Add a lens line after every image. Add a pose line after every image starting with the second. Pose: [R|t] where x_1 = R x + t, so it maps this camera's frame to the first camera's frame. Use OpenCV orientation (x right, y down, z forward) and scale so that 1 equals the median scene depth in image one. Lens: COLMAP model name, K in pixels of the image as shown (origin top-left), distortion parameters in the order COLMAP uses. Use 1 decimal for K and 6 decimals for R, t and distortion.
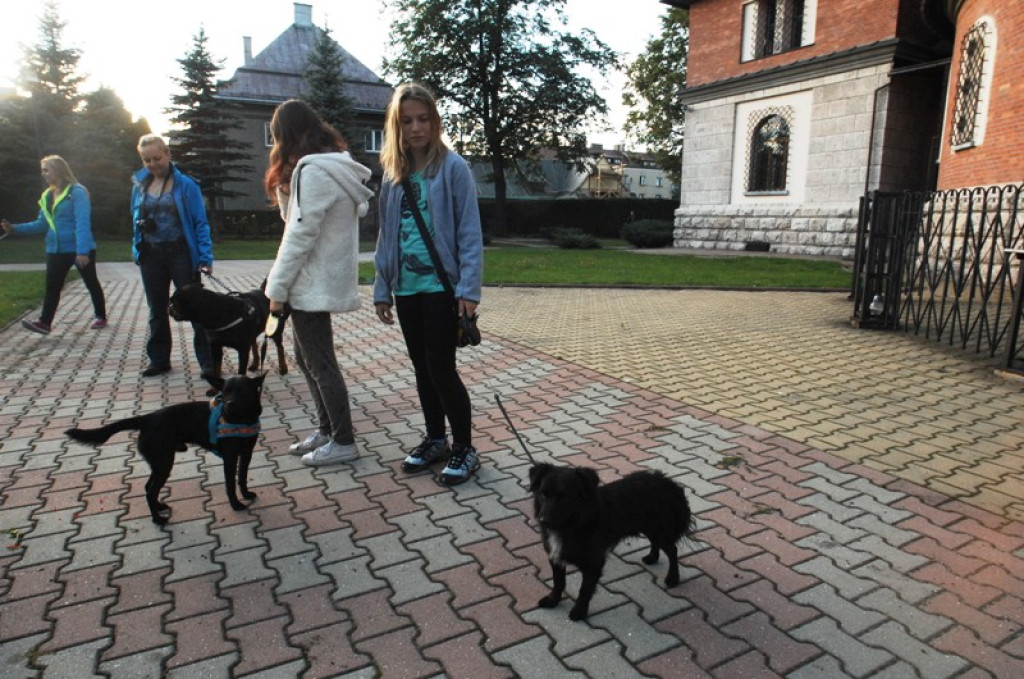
lens RADIAL K [[624.5, 0, 508.4], [0, 624.5, 340.1], [0, 0, 1]] dist [-0.059319, 0.028450]
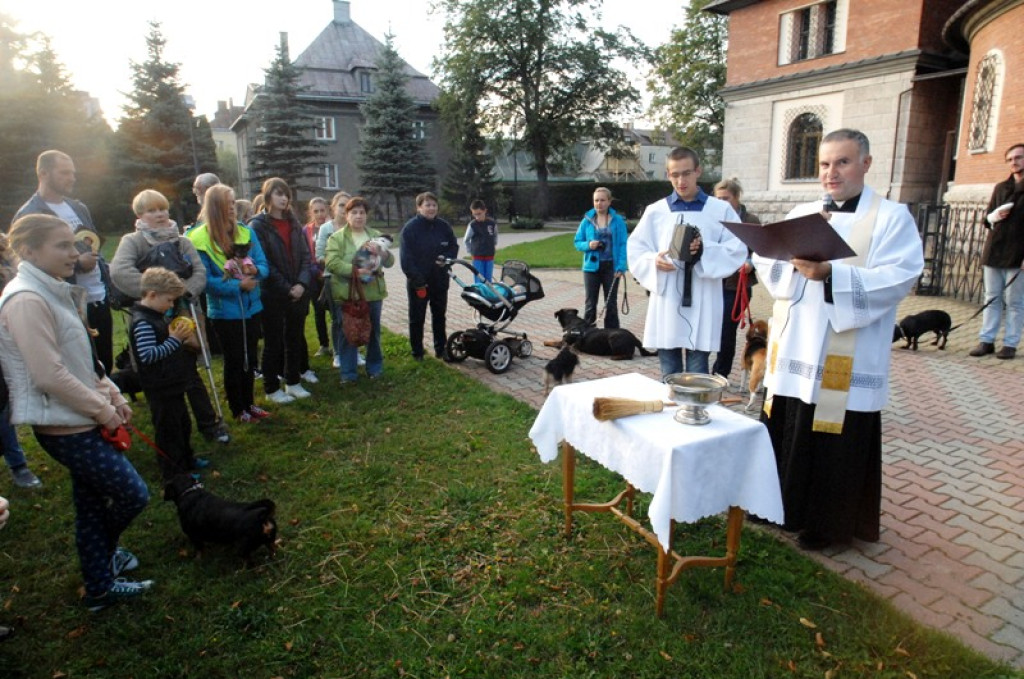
lens RADIAL K [[624.5, 0, 508.4], [0, 624.5, 340.1], [0, 0, 1]] dist [-0.059319, 0.028450]
pose [[0.999718, -0.023494, -0.003495, -0.129265], [0.023602, 0.999106, 0.035067, 0.004422], [0.002668, -0.035140, 0.999379, -0.155368]]
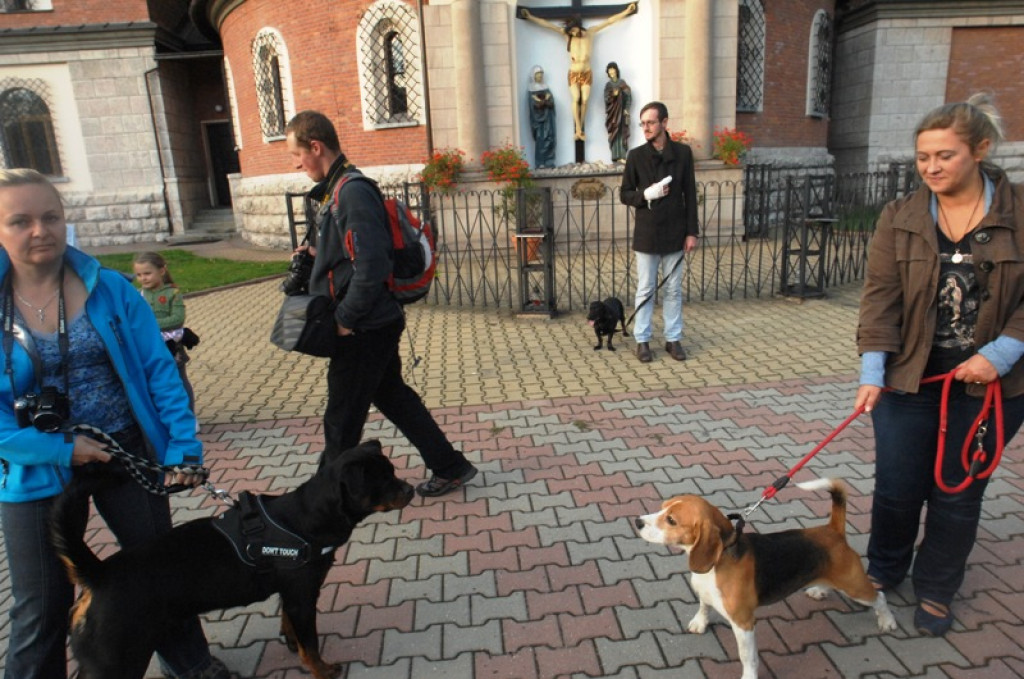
lens RADIAL K [[624.5, 0, 508.4], [0, 624.5, 340.1], [0, 0, 1]] dist [-0.059319, 0.028450]
pose [[0.401094, -0.265288, 0.876781, -0.118674], [0.223649, 0.956541, 0.187110, -0.038007], [-0.888316, 0.121042, 0.442995, 0.070111]]
